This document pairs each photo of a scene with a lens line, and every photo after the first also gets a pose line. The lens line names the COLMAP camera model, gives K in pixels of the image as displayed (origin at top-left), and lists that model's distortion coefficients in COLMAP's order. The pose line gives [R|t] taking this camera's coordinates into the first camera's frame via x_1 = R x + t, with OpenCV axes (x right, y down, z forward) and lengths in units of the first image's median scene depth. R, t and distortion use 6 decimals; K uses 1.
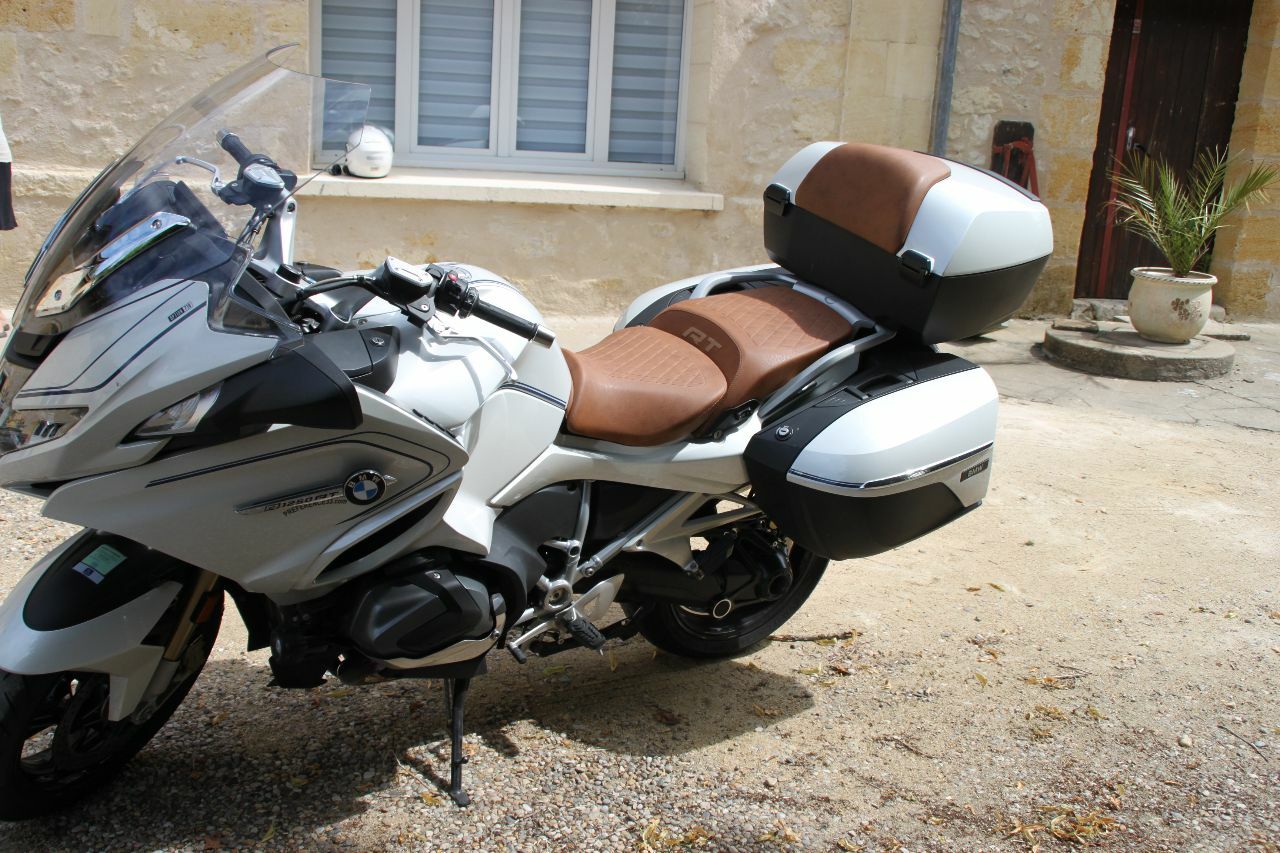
lens RADIAL K [[1323.7, 0, 640.0], [0, 1323.7, 426.5], [0, 0, 1]] dist [-0.126192, 0.260702]
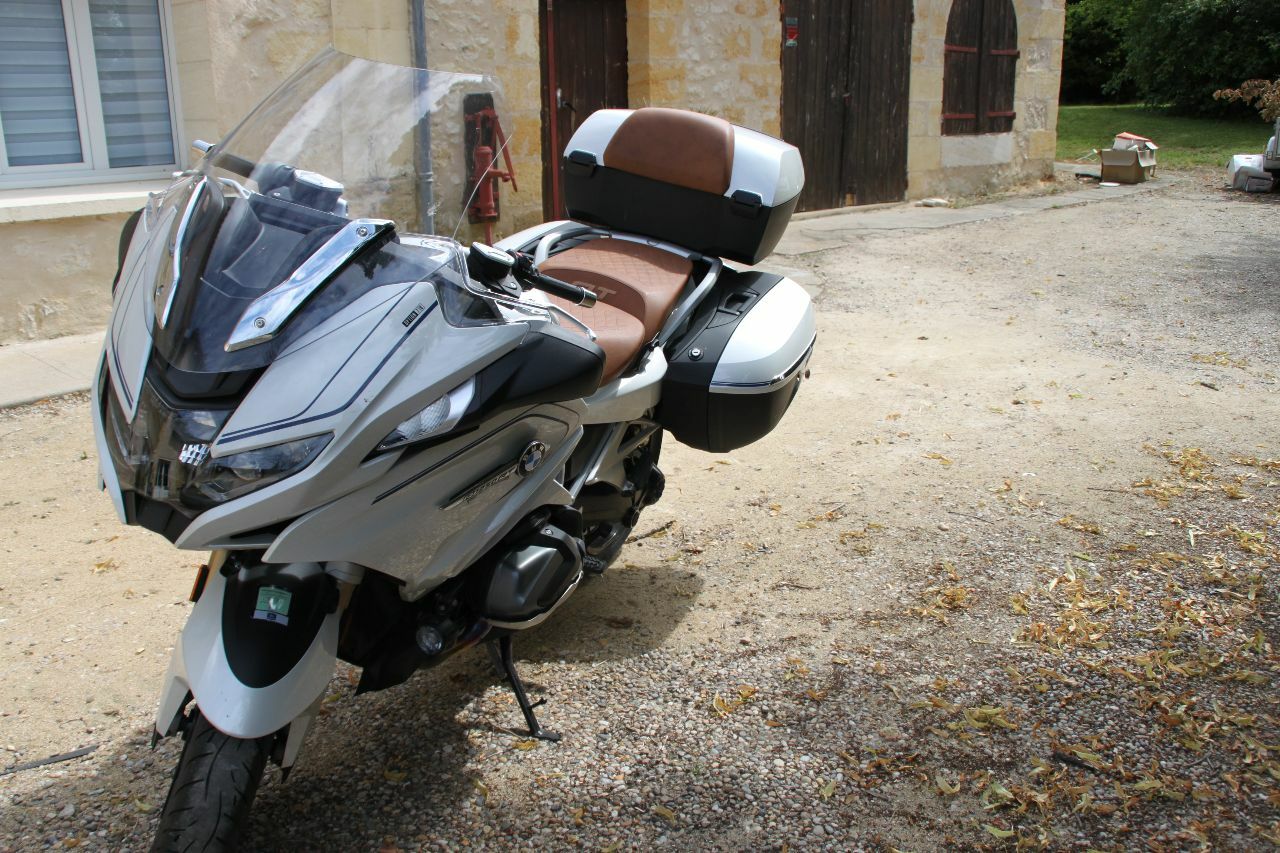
lens RADIAL K [[1216.0, 0, 640.0], [0, 1216.0, 426.5], [0, 0, 1]] dist [-0.134861, 0.160274]
pose [[0.830672, -0.214251, 0.513887, -0.224195], [0.195318, 0.976473, 0.091392, -0.018034], [-0.521377, 0.024455, 0.852976, 0.043103]]
